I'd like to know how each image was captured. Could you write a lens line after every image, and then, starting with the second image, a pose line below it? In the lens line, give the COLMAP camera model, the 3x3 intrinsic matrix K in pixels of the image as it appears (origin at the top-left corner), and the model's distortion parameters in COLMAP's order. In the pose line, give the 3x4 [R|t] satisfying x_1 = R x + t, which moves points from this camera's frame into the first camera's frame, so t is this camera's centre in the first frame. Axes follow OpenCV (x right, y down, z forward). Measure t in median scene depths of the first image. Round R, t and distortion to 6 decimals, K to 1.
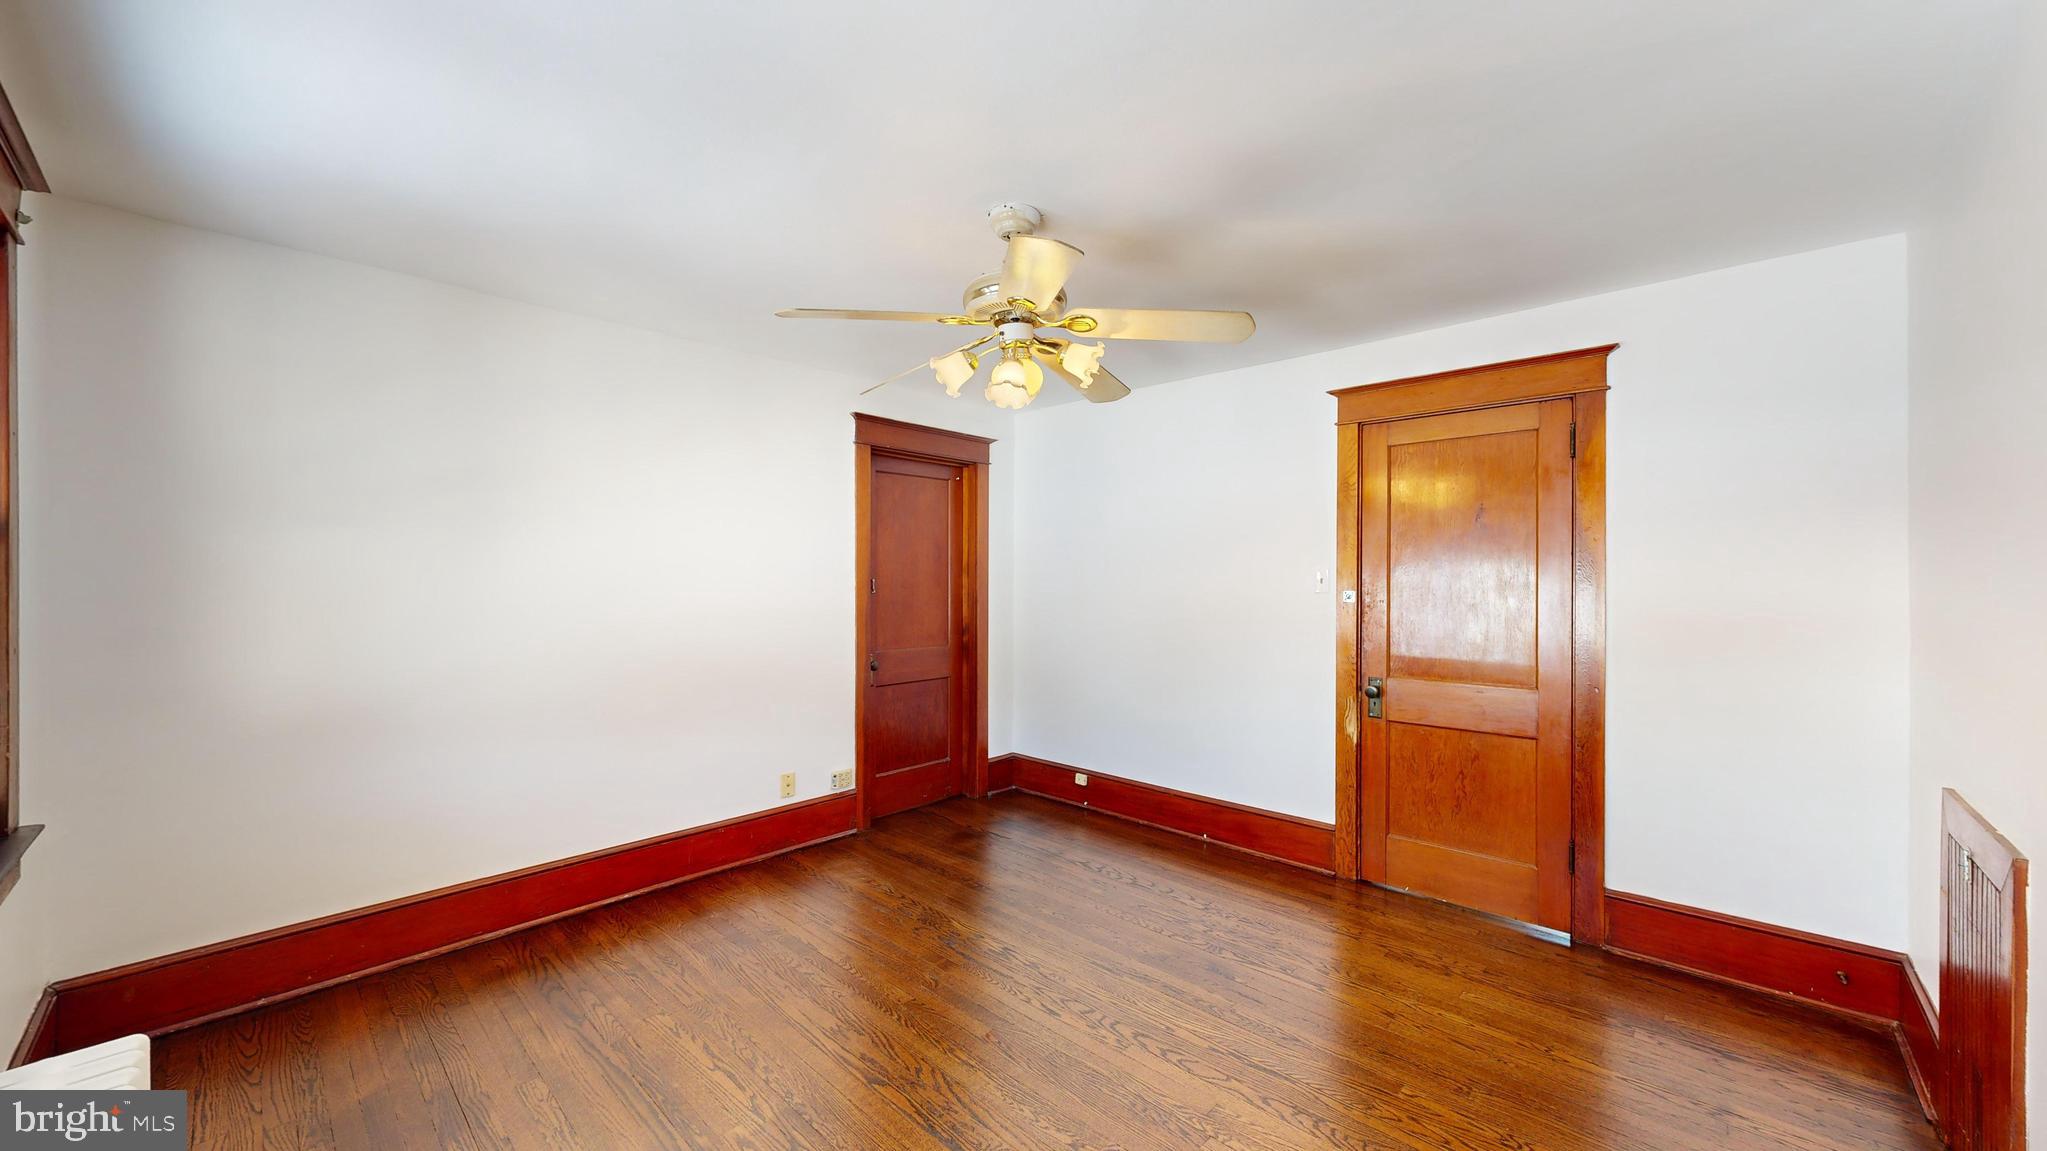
lens RADIAL K [[752.6, 0, 1034.0], [0, 752.6, 575.7], [0, 0, 1]] dist [0.001922, -0.000212]
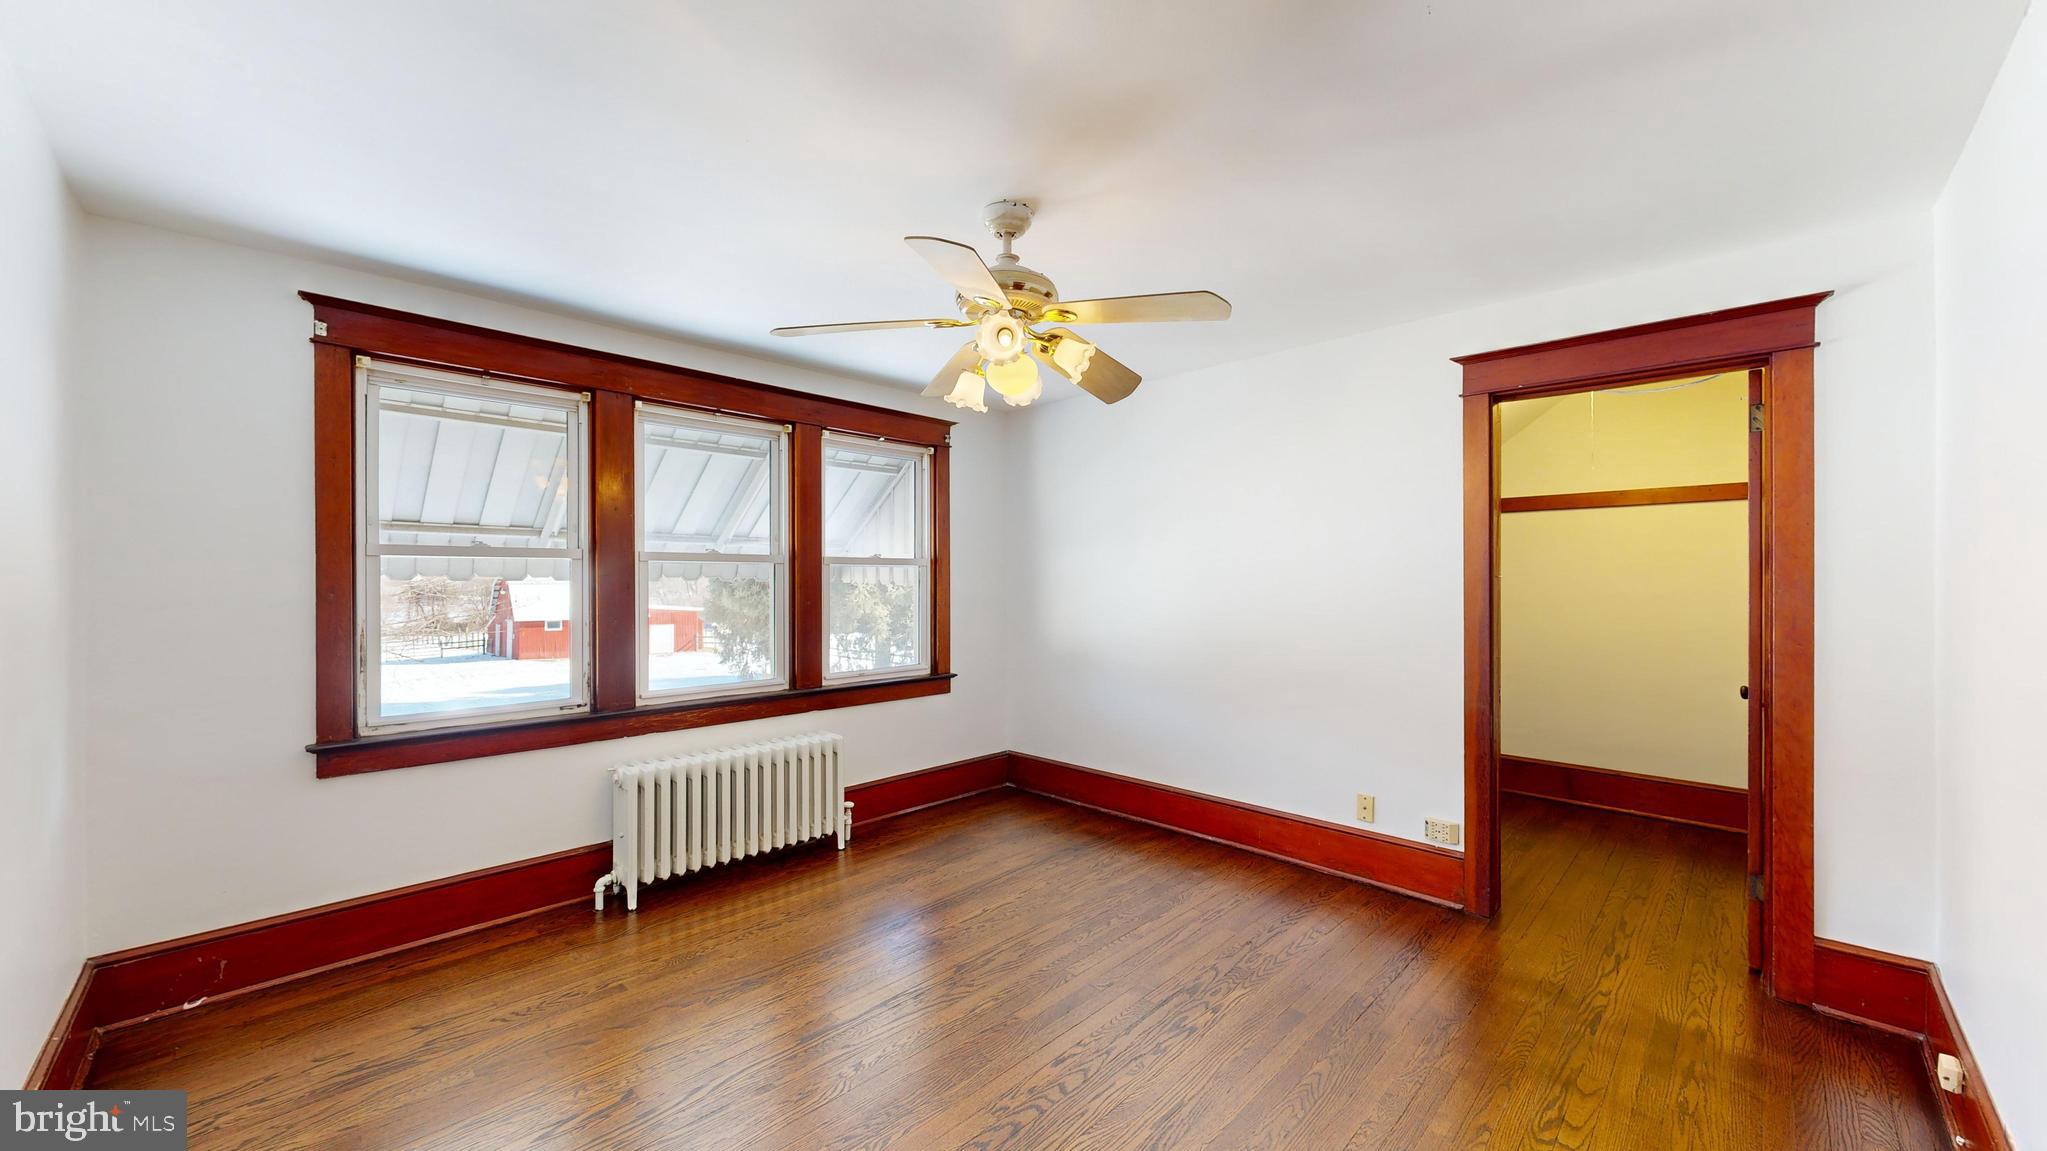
lens RADIAL K [[752.6, 0, 1021.7], [0, 752.6, 579.6], [0, 0, 1]] dist [0.001922, -0.000212]
pose [[-0.027963, -0.001595, -0.999608, 0.719805], [-0.000570, 0.999999, -0.001580, 0.012141], [0.999609, 0.000526, -0.027964, 0.775779]]
